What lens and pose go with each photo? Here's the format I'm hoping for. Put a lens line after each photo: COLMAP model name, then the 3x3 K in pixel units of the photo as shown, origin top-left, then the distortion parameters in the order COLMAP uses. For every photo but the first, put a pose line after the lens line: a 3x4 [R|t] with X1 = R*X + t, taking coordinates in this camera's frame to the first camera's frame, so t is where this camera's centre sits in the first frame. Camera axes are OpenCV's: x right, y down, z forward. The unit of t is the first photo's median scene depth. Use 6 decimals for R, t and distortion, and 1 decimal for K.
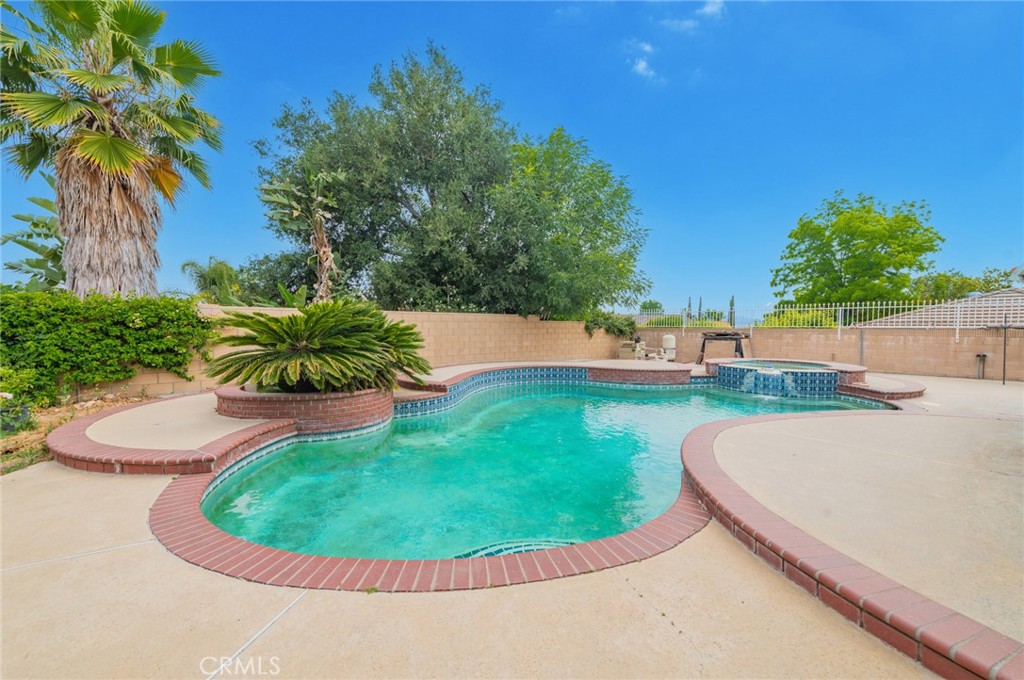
lens RADIAL K [[412.7, 0, 512.0], [0, 412.7, 340.0], [0, 0, 1]] dist [0.019290, -0.000076]
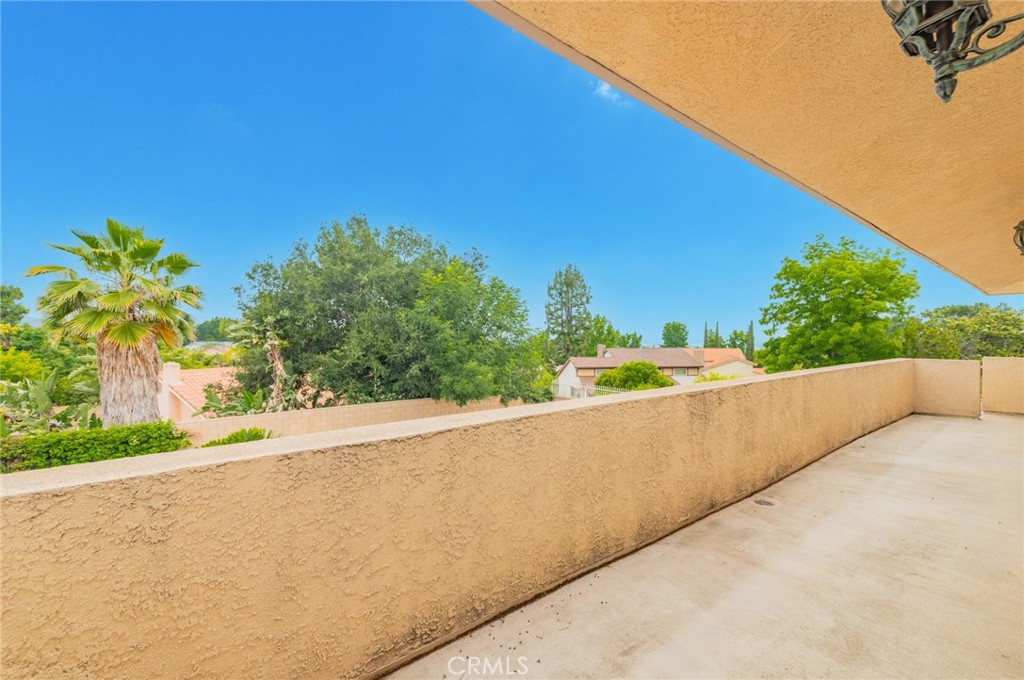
lens RADIAL K [[412.7, 0, 512.0], [0, 412.7, 340.0], [0, 0, 1]] dist [0.019290, -0.000076]
pose [[0.994375, 0.000500, -0.105914, 0.452185], [-0.002896, 0.999743, -0.022463, -0.241406], [0.105875, 0.022643, 0.994122, -0.297146]]
